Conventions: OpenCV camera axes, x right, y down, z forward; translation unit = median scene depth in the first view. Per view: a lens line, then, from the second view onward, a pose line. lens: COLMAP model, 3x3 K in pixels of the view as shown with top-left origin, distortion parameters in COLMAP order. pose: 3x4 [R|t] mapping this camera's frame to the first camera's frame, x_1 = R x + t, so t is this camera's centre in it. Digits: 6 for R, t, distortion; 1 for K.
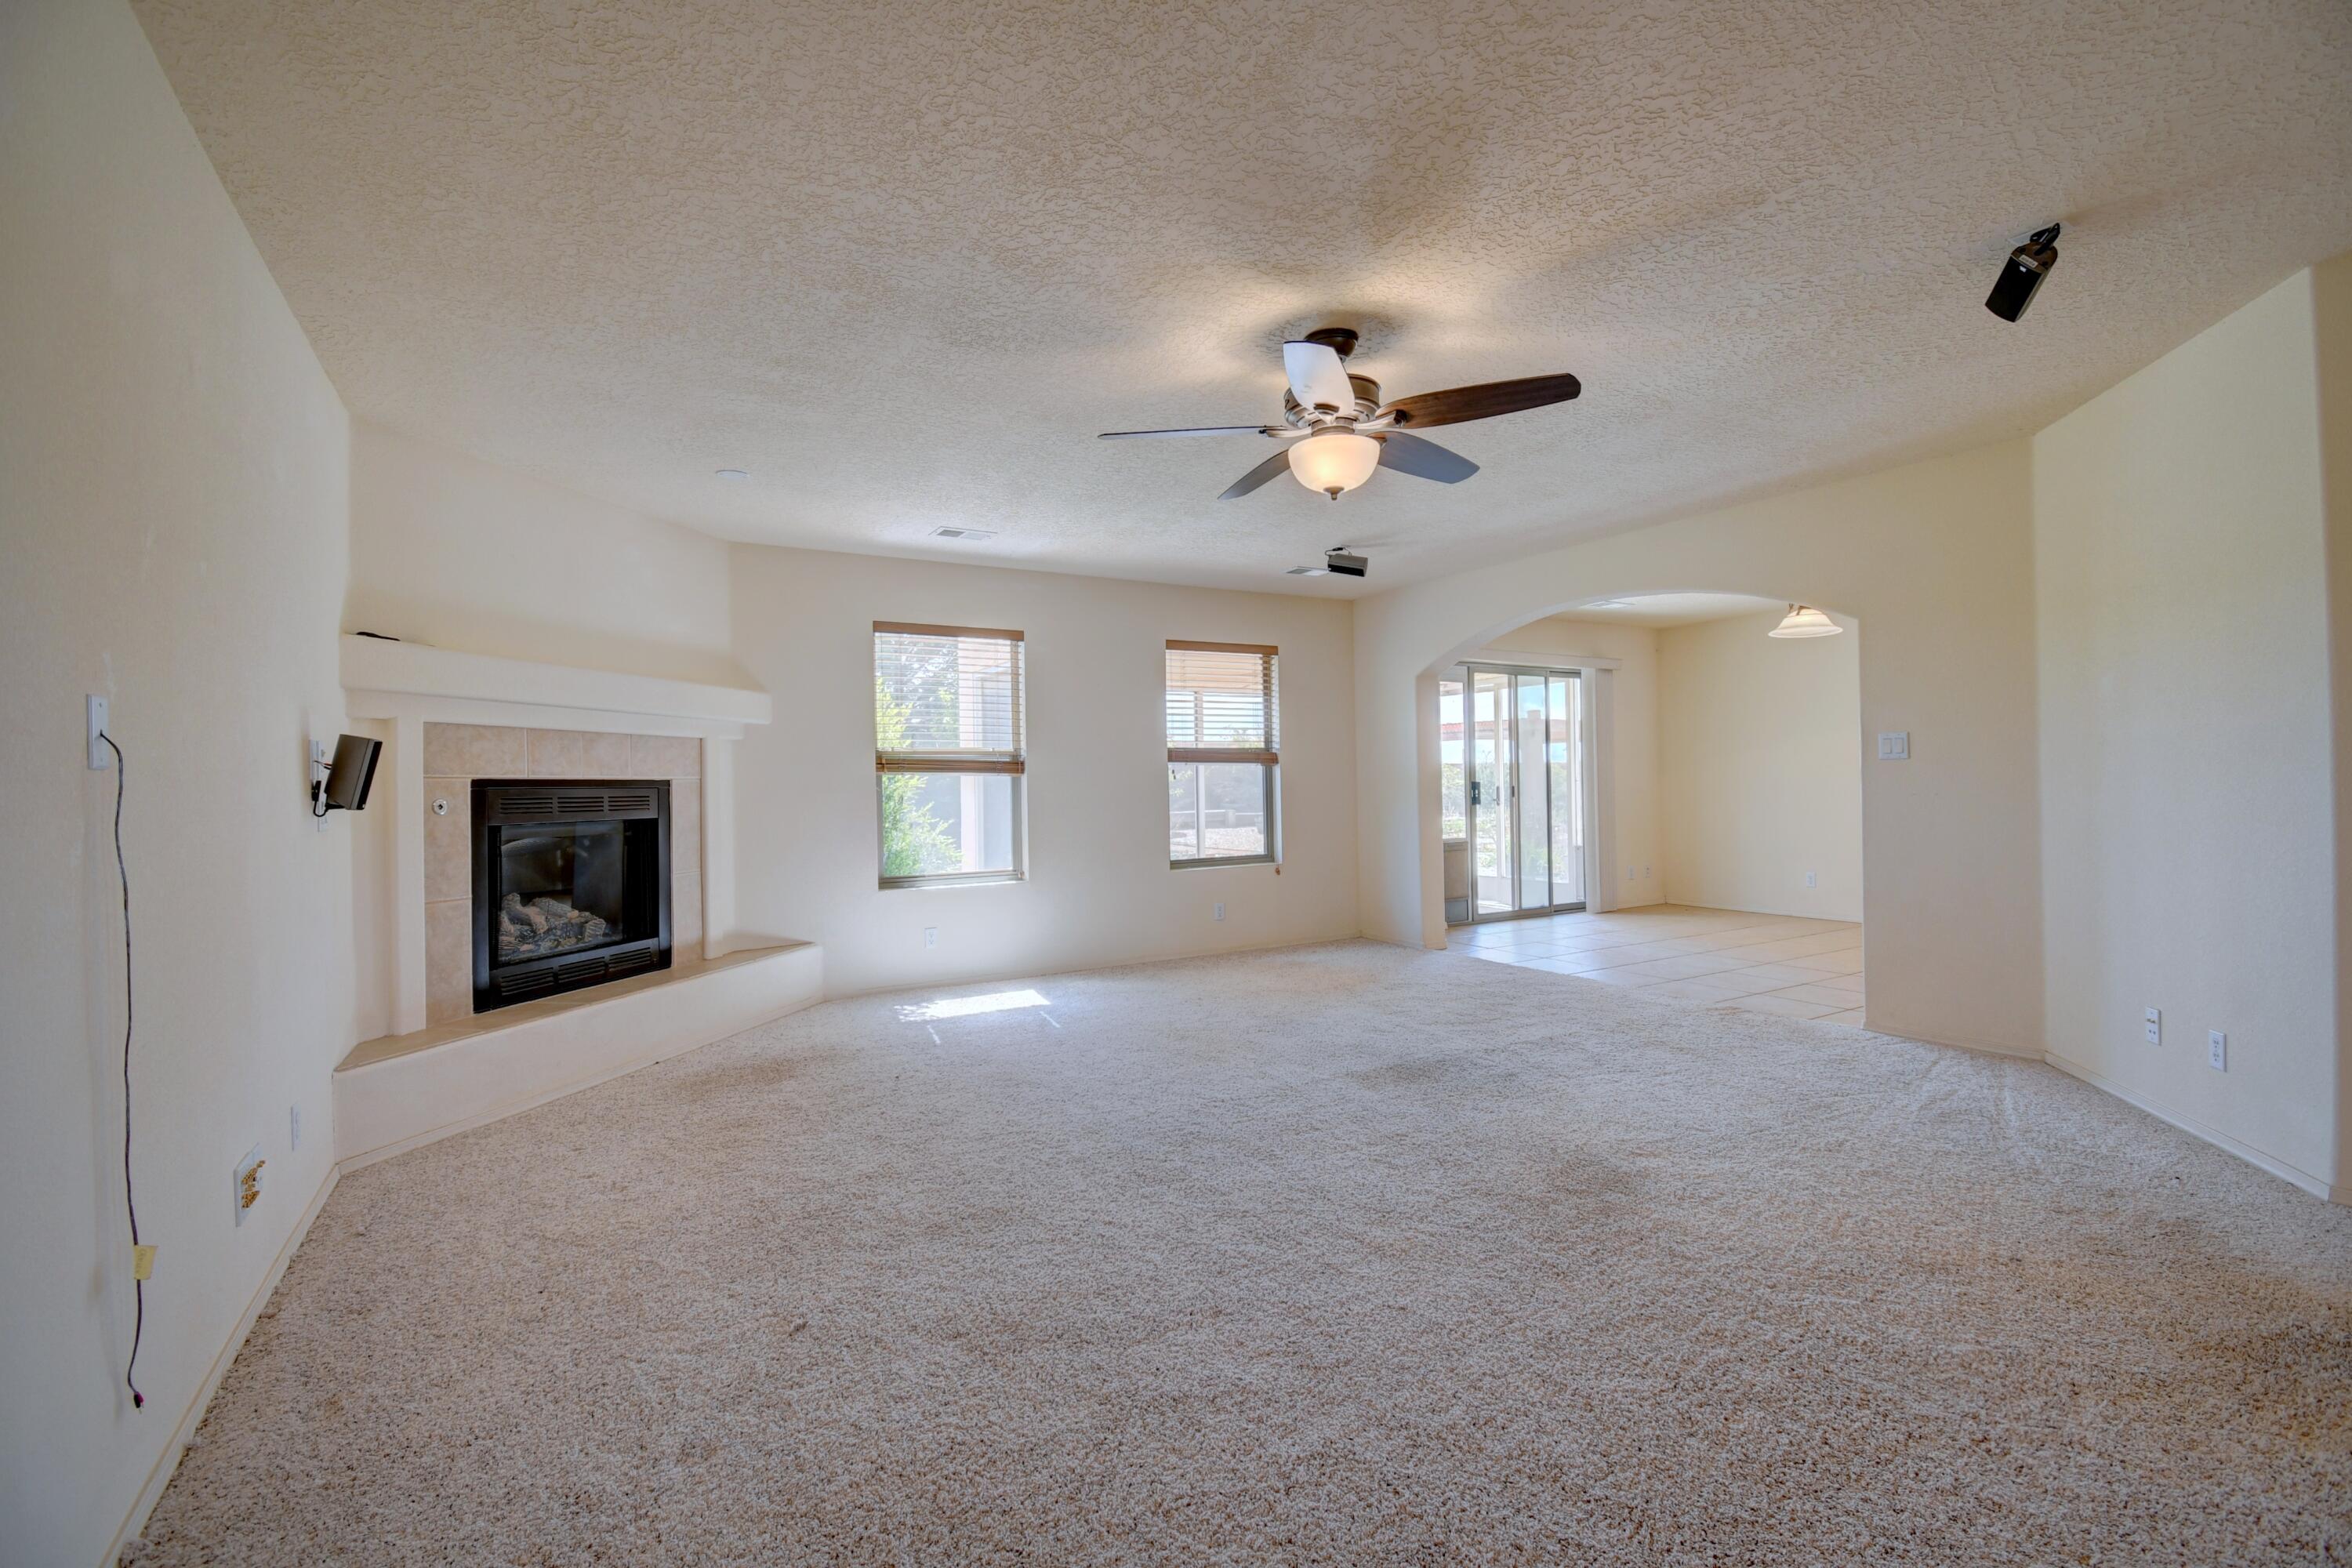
lens RADIAL K [[1044.8, 0, 1183.2], [0, 1044.8, 778.8], [0, 0, 1]] dist [-0.005001, -0.008202]
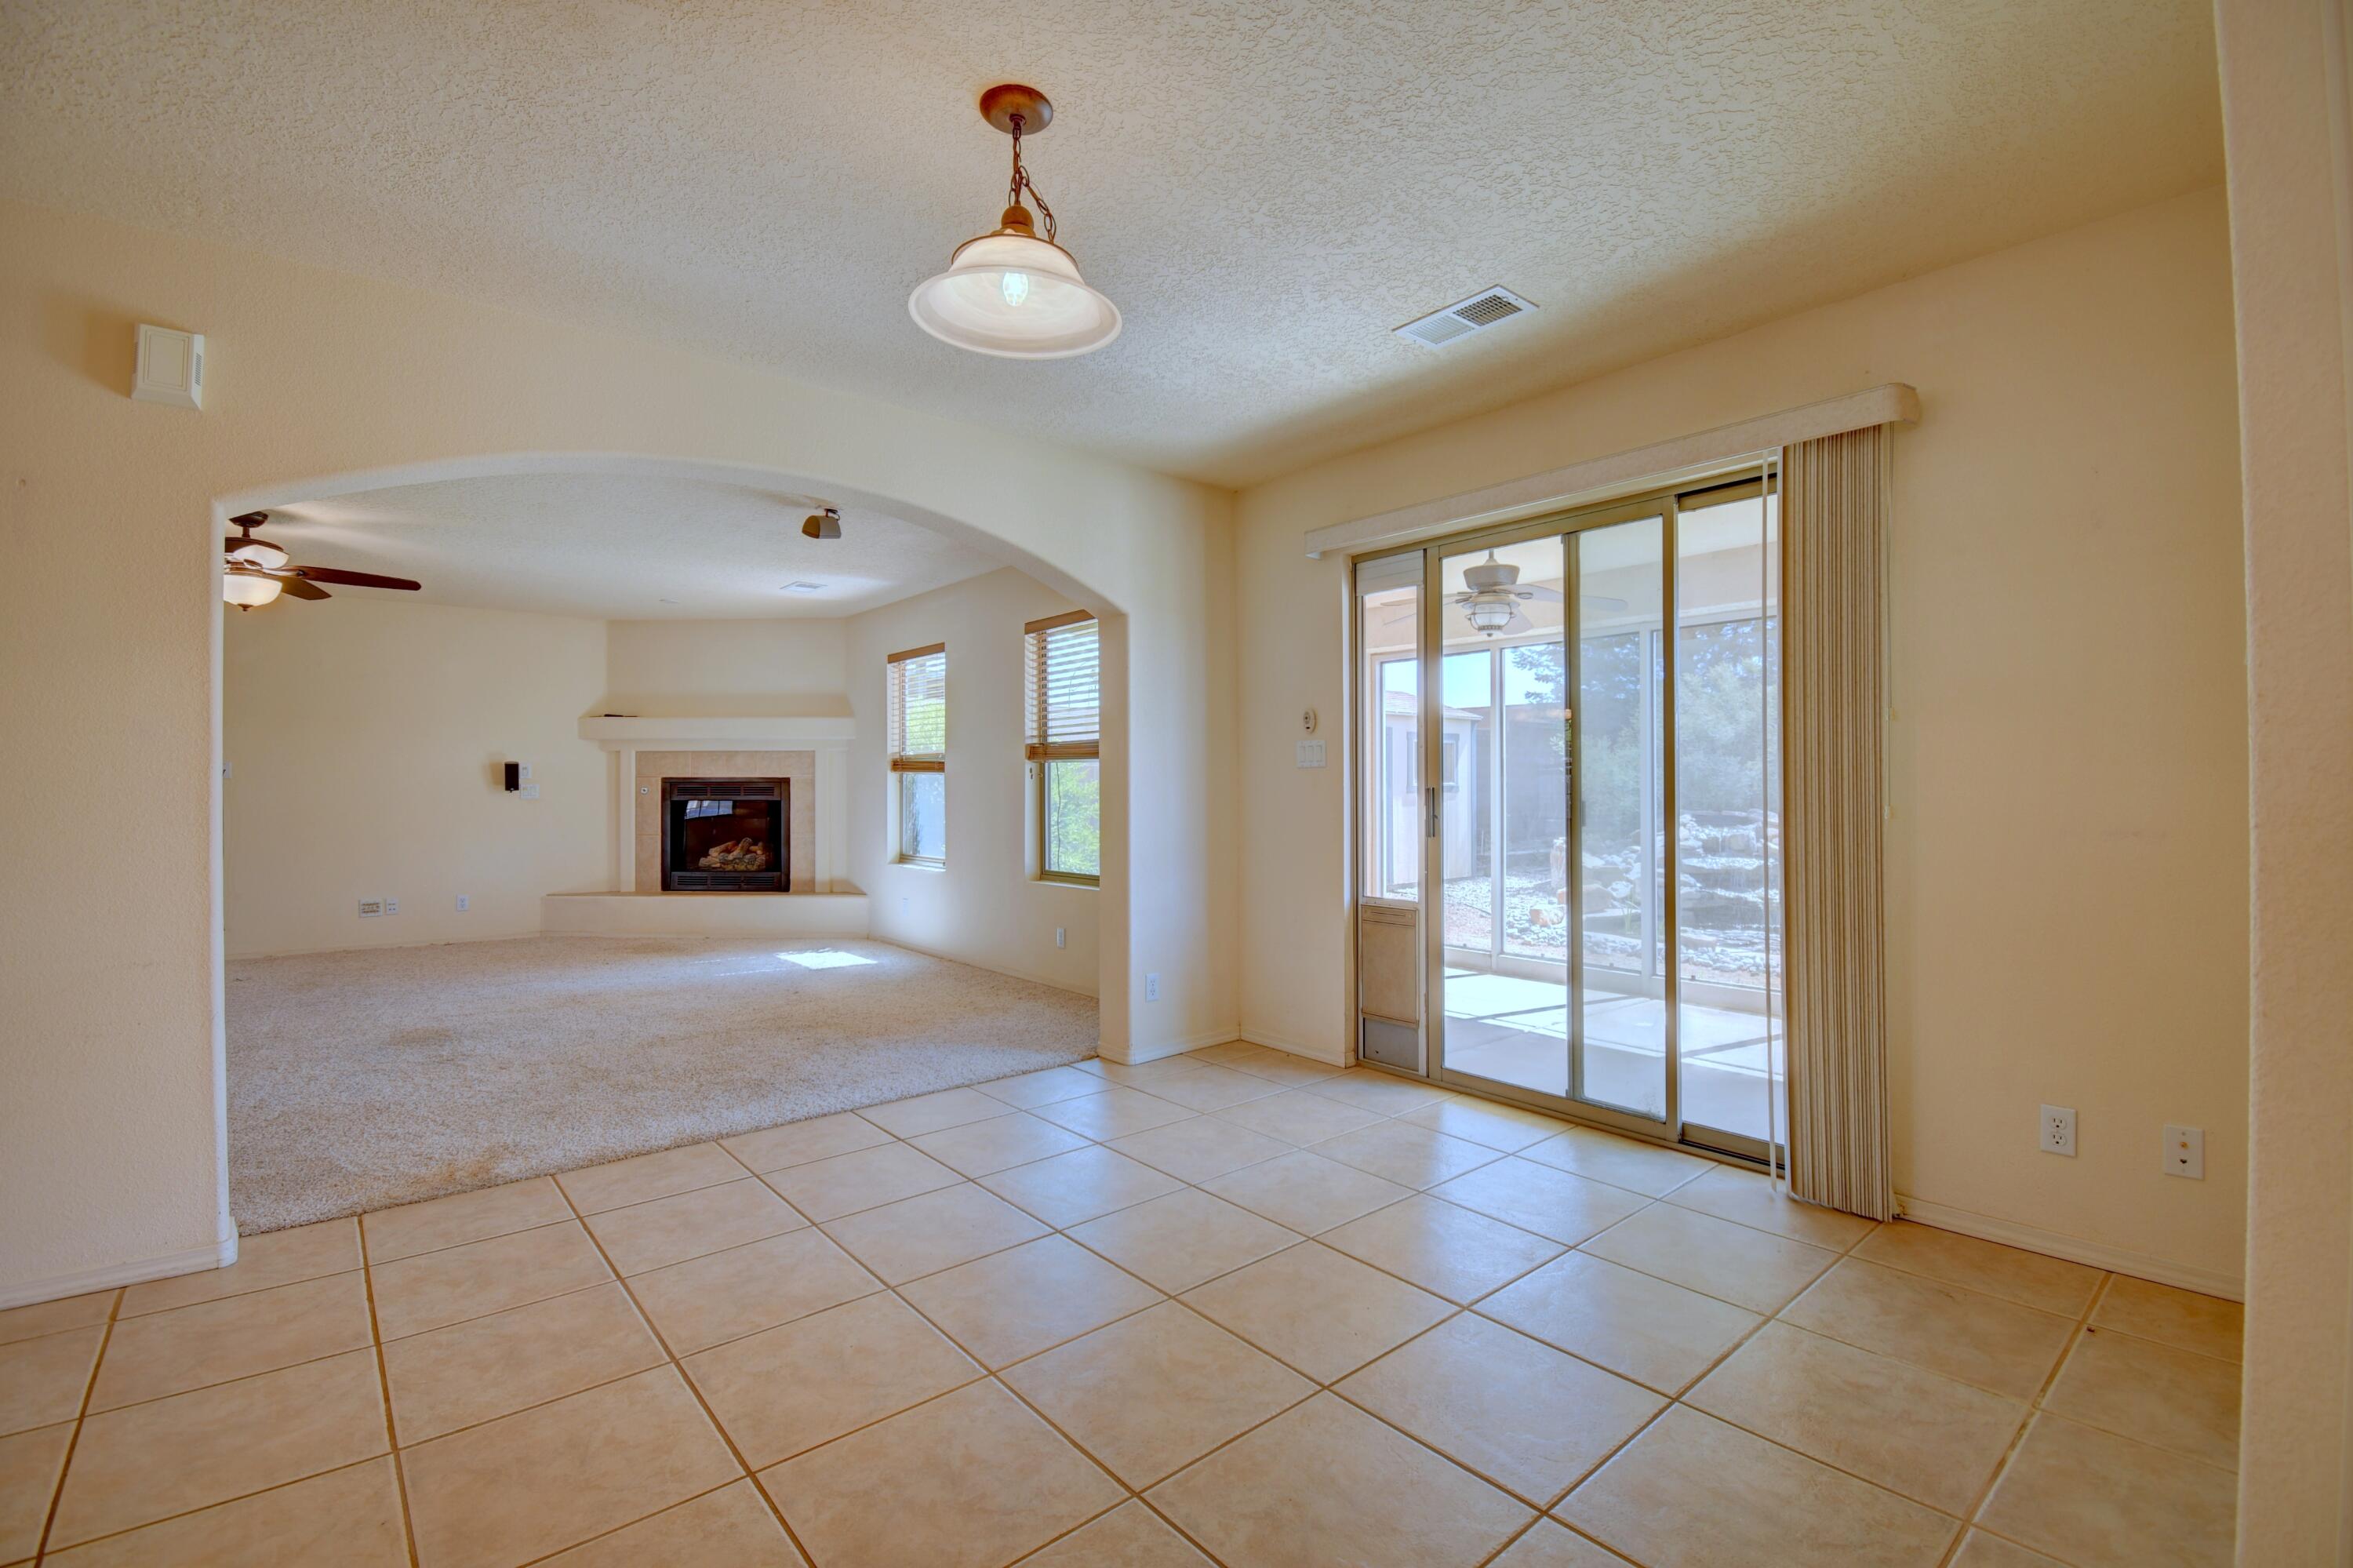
lens RADIAL K [[1045.3, 0, 1214.4], [0, 1045.3, 798.5], [0, 0, 1]] dist [-0.005001, -0.008202]
pose [[0.165850, 0.031447, -0.985650, 0.823720], [0.006217, 0.999438, 0.032933, -0.010229], [0.986131, -0.011590, 0.165561, 0.923981]]
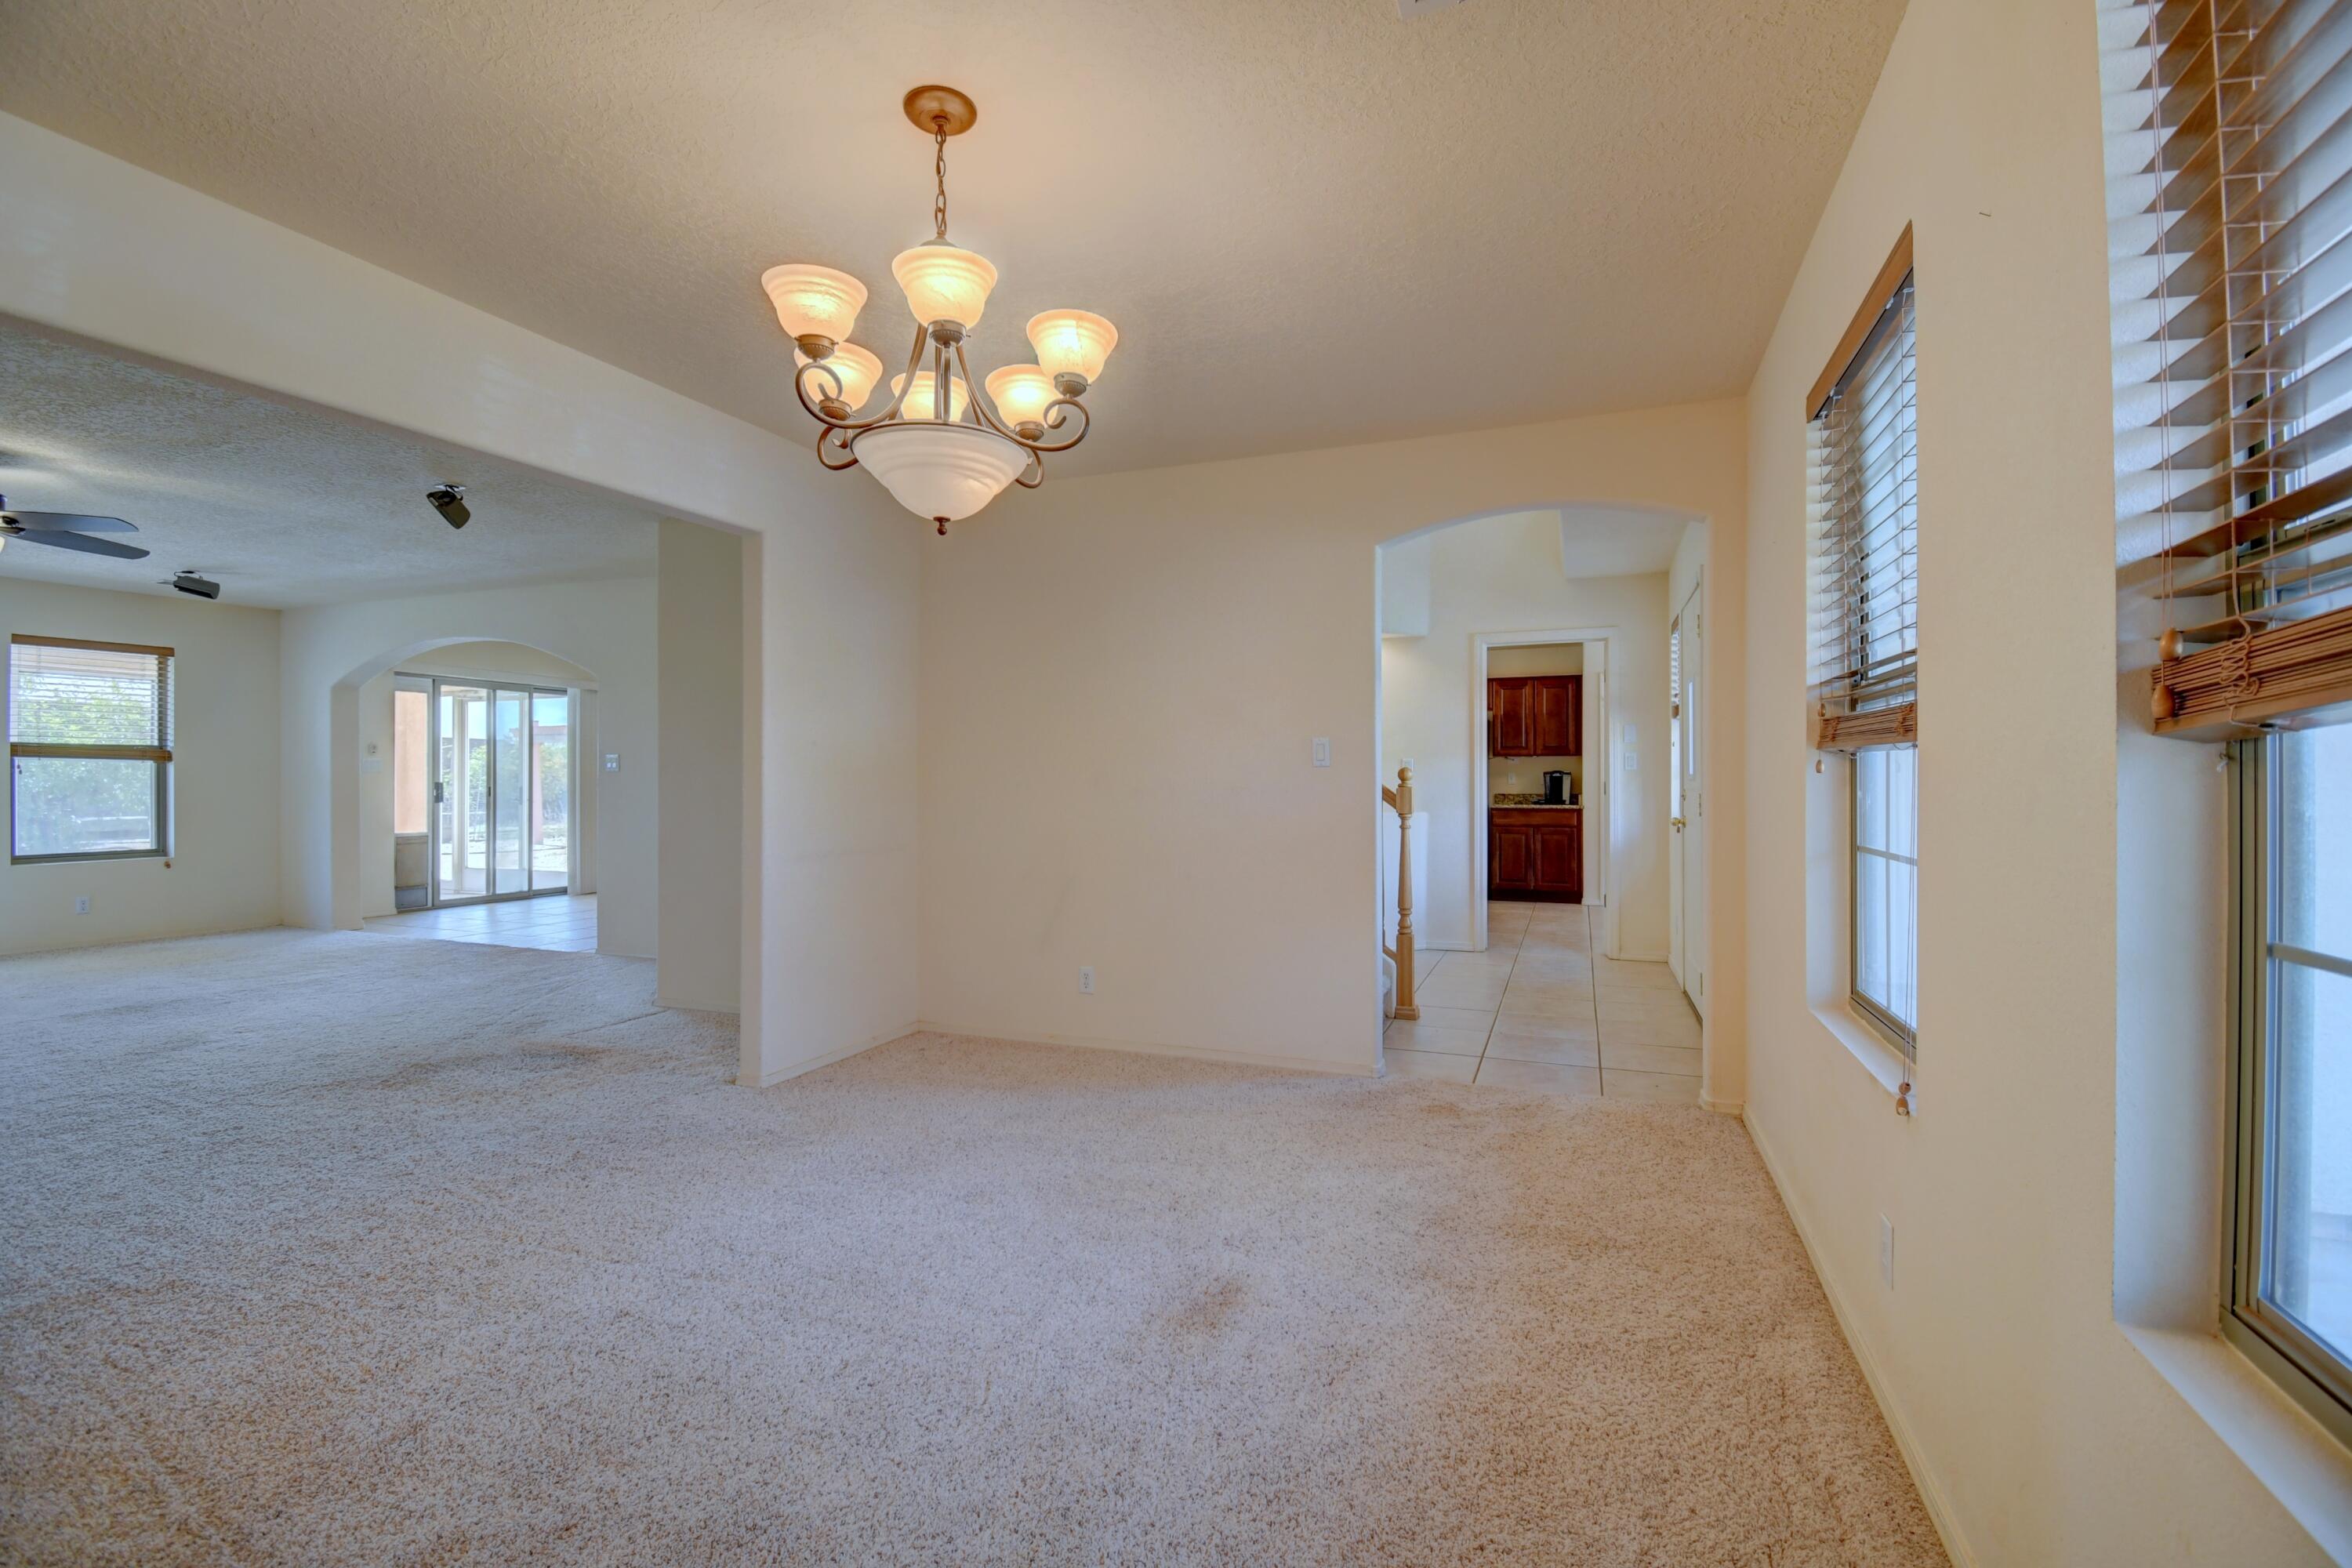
lens RADIAL K [[1044.8, 0, 1183.4], [0, 1044.8, 774.2], [0, 0, 1]] dist [-0.005001, -0.008202]
pose [[0.799518, 0.023868, 0.600167, 0.279060], [-0.021159, 0.999709, -0.011570, -0.011132], [-0.600269, -0.003448, 0.799791, -0.425232]]
